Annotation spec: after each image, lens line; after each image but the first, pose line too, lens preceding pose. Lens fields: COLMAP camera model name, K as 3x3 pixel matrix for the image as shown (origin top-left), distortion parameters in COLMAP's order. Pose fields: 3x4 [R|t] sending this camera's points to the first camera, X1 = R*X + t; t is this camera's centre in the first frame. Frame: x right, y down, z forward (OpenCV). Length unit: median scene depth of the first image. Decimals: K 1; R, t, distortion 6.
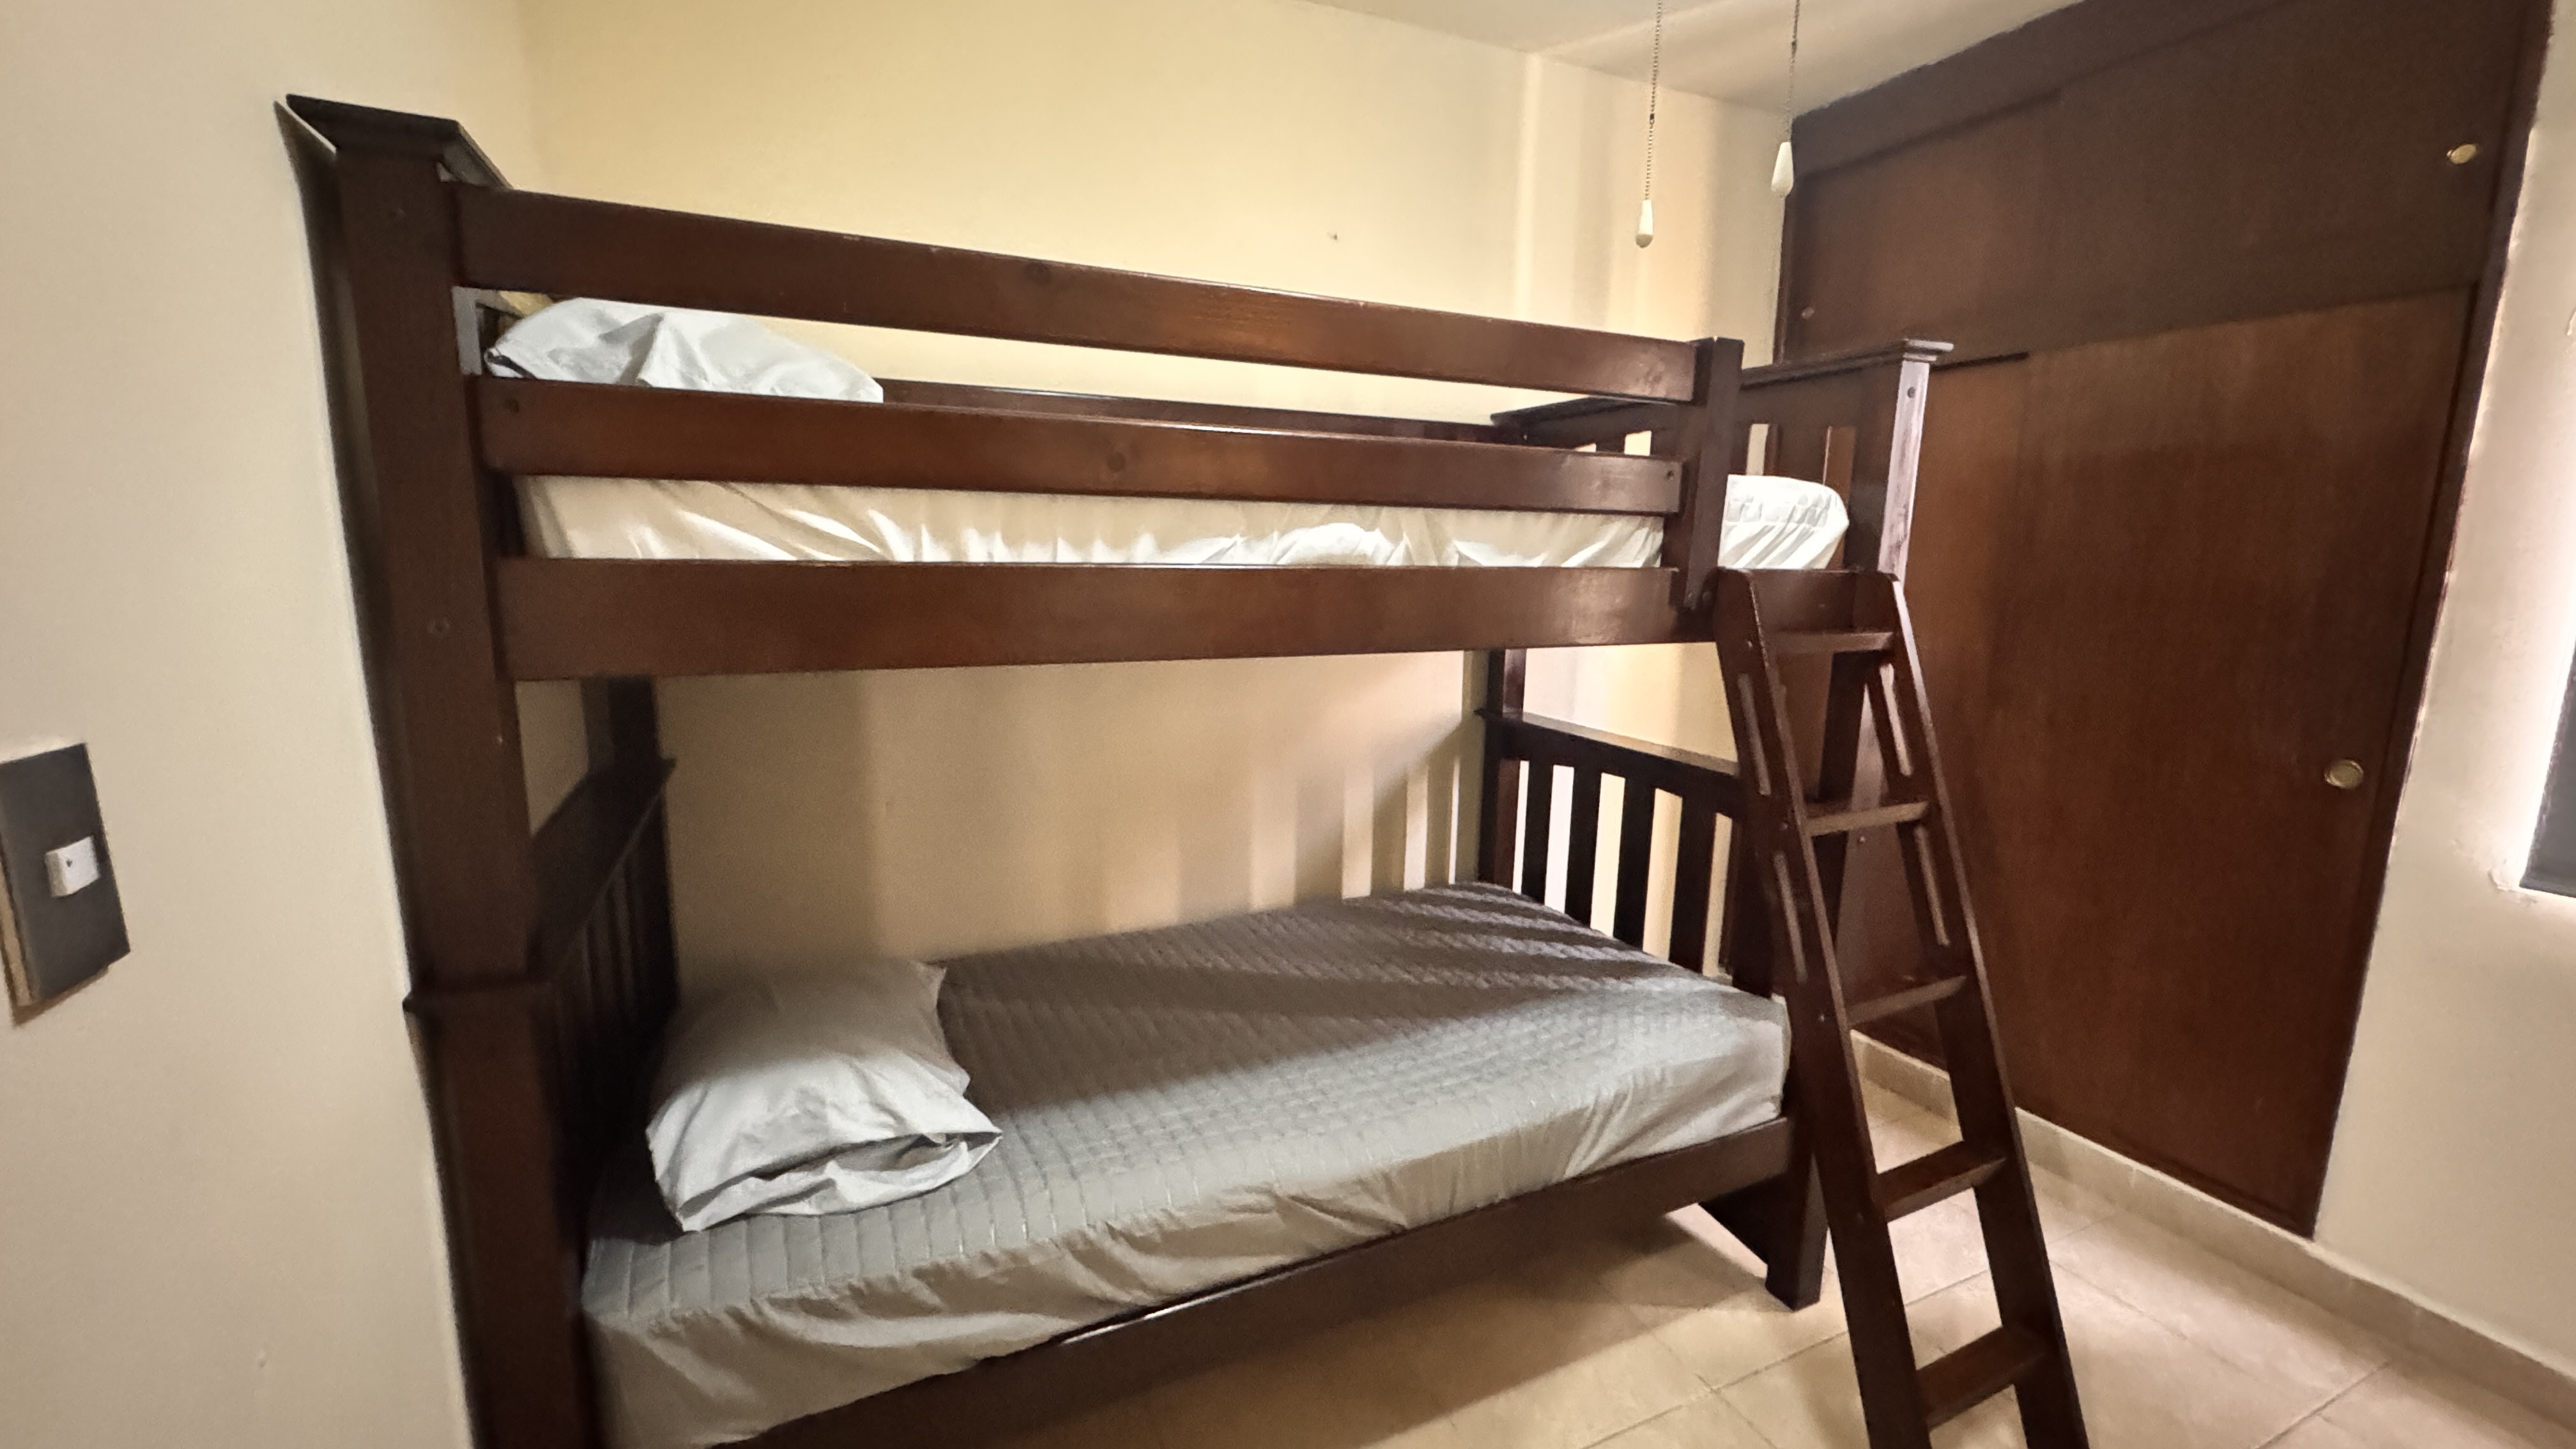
lens RADIAL K [[1027.8, 0, 1289.5], [0, 1027.8, 724.8], [0, 0, 1]] dist [-0.004428, 0.000215]
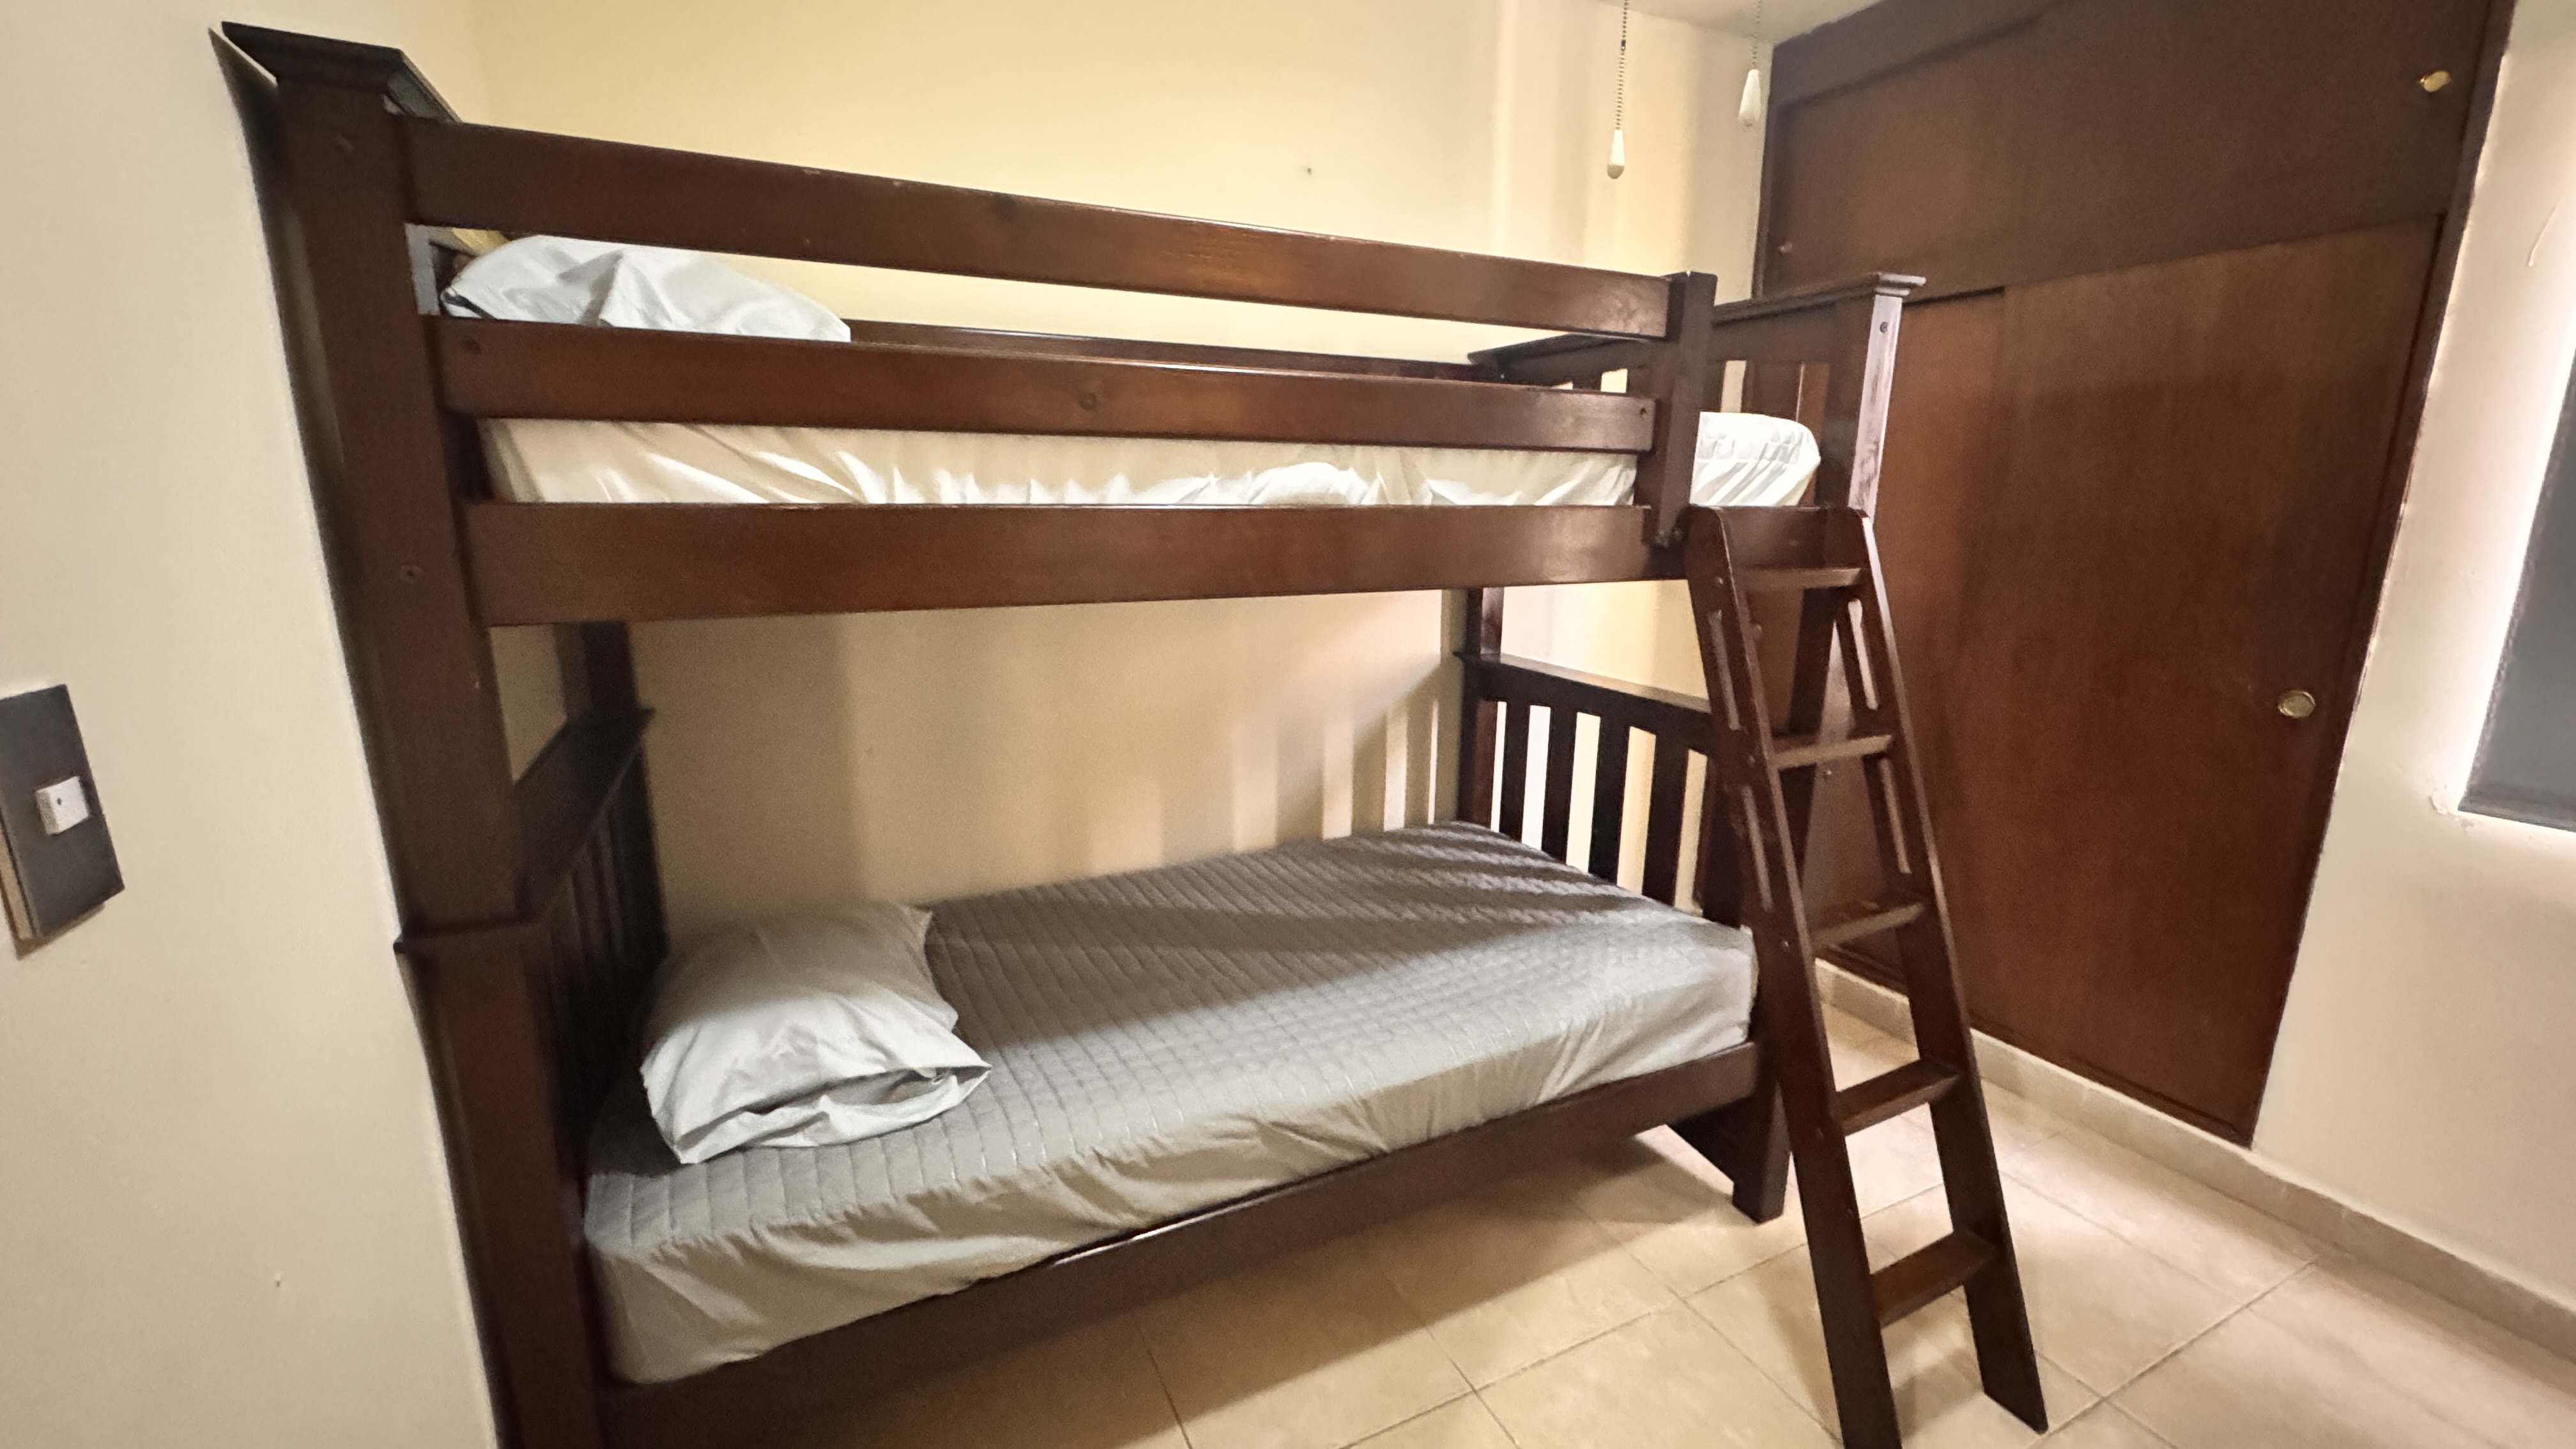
lens RADIAL K [[1027.8, 0, 1289.9], [0, 1027.8, 725.0], [0, 0, 1]] dist [-0.004428, 0.000215]
pose [[0.999805, -0.011564, 0.016029, 0.005845], [0.010717, 0.998592, 0.051954, 0.005911], [-0.016607, -0.051772, 0.998521, -0.010959]]
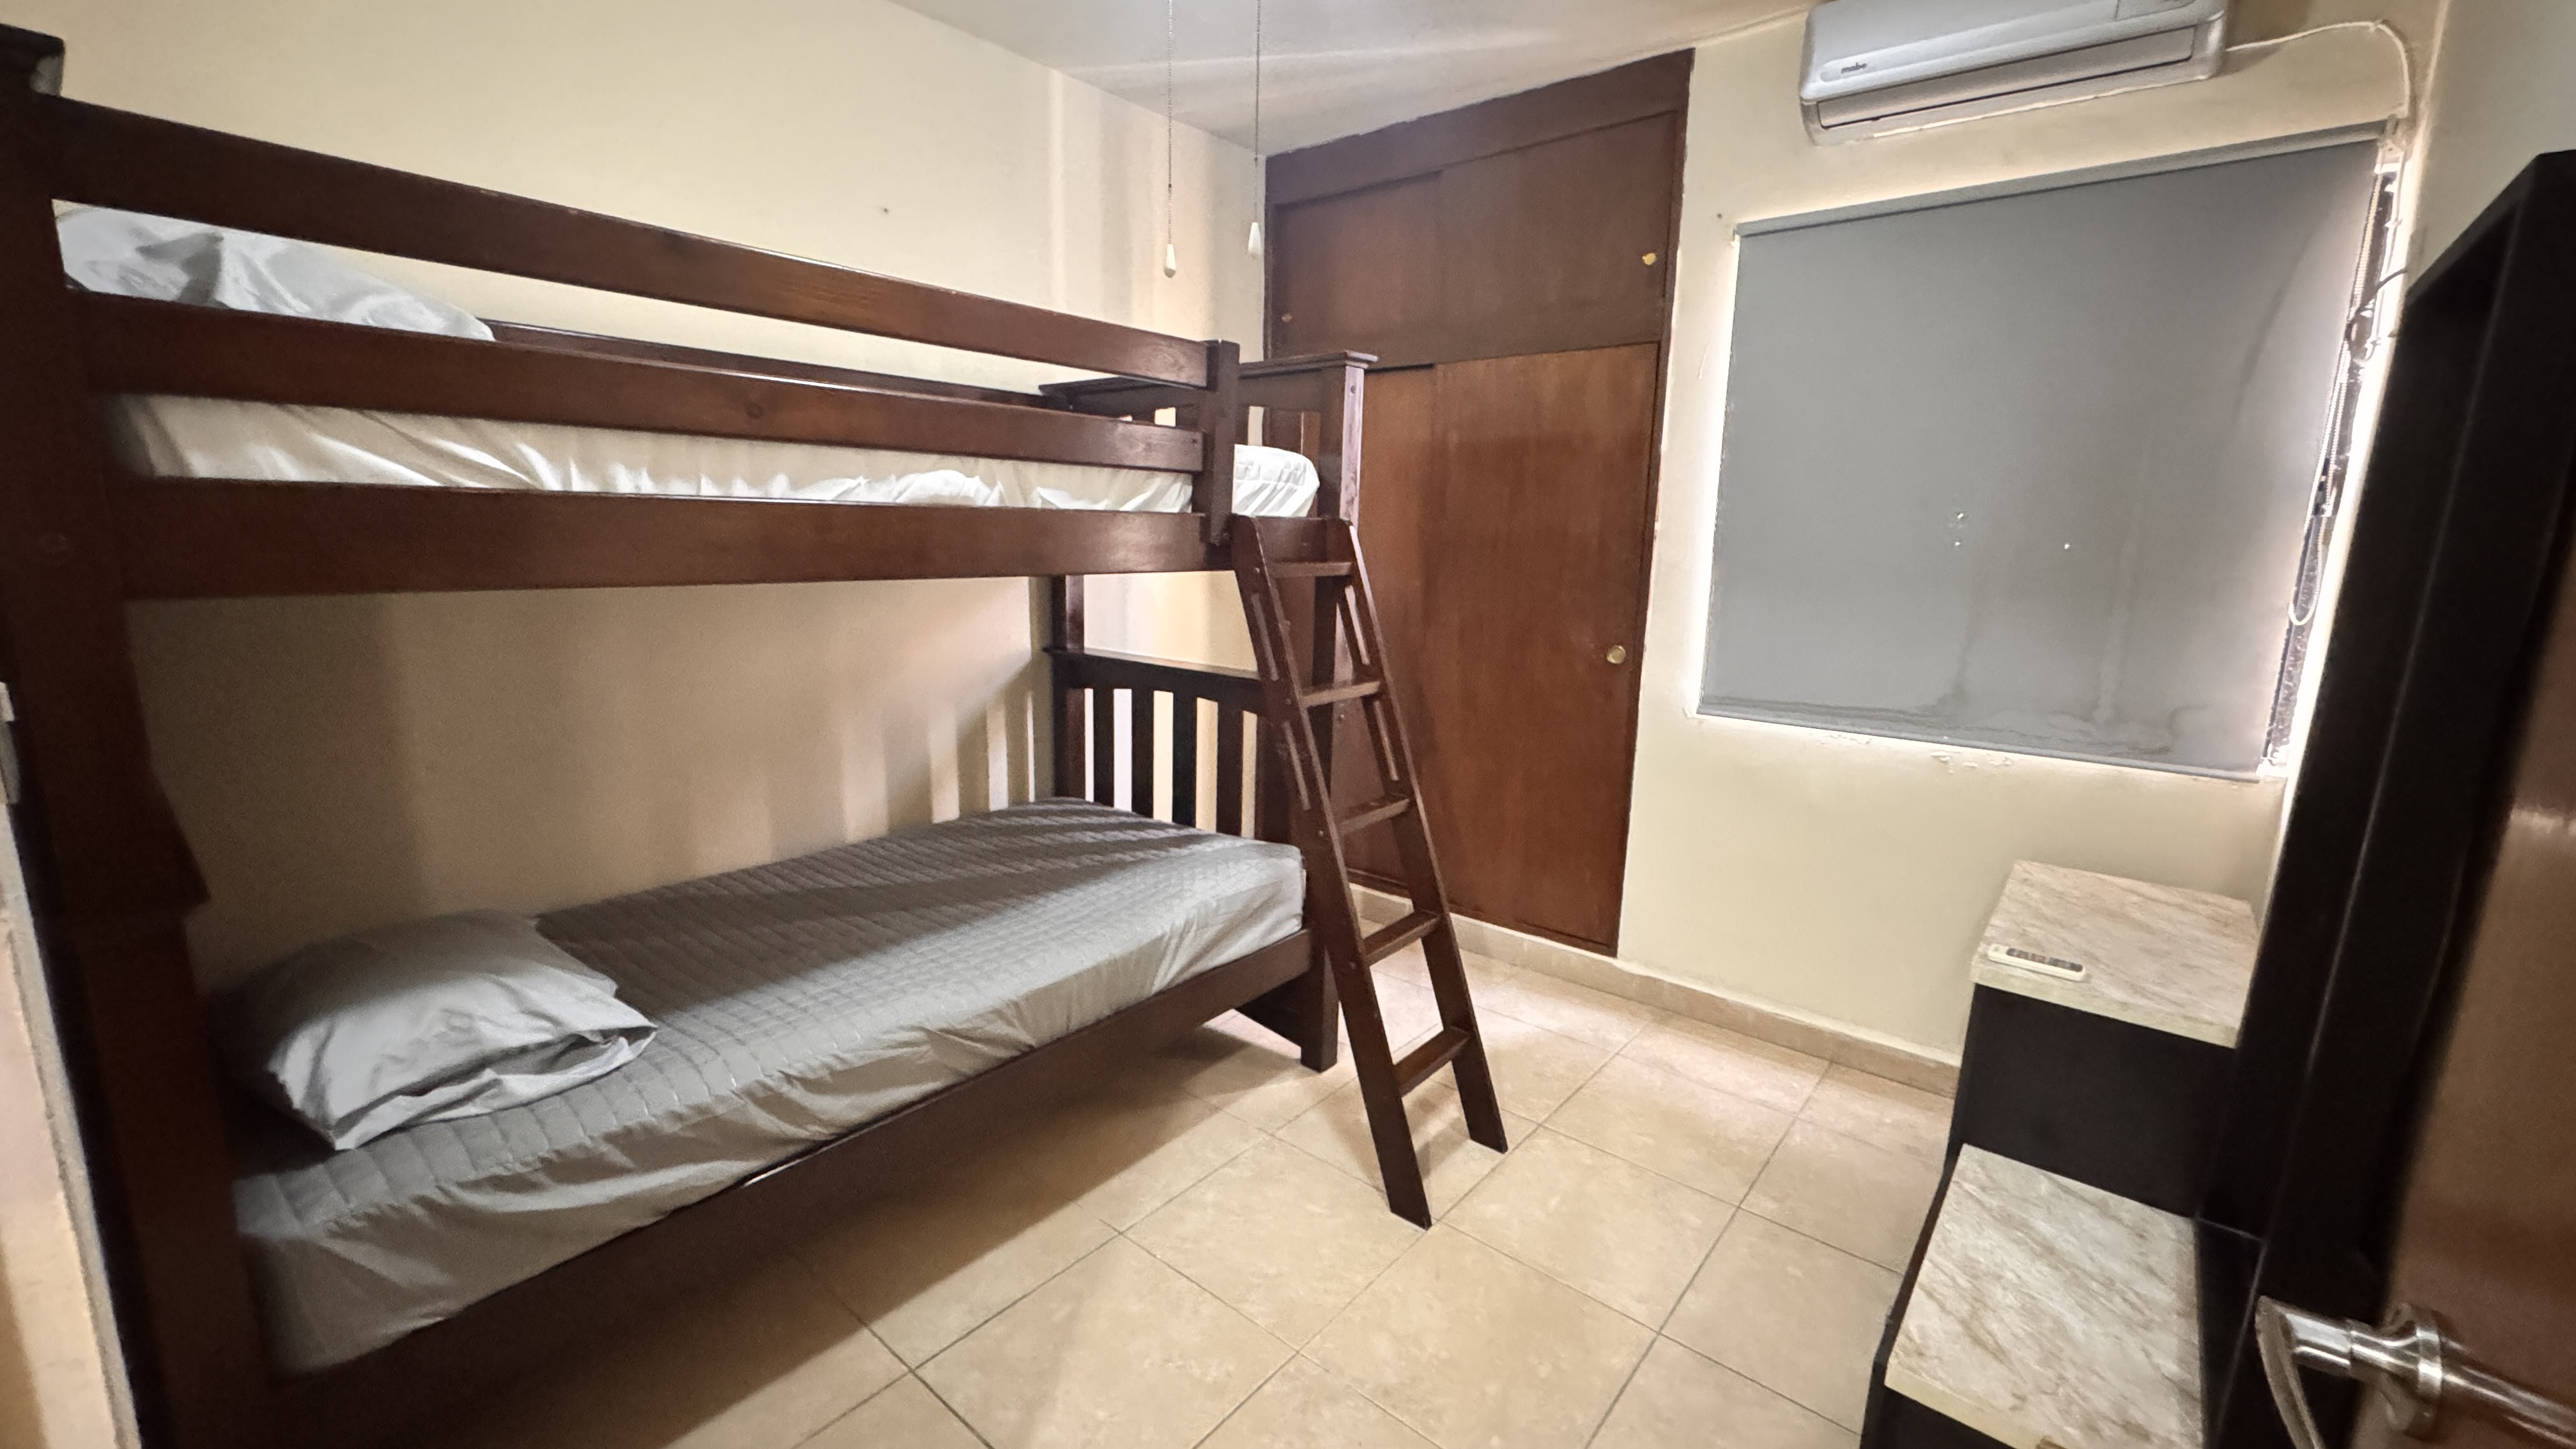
lens RADIAL K [[1027.8, 0, 1278.1], [0, 1027.8, 729.9], [0, 0, 1]] dist [-0.004428, 0.000215]
pose [[0.907244, -0.075275, 0.413813, -0.103680], [0.061241, 0.997011, 0.047098, 0.068496], [-0.416121, -0.017387, 0.909143, -0.245632]]
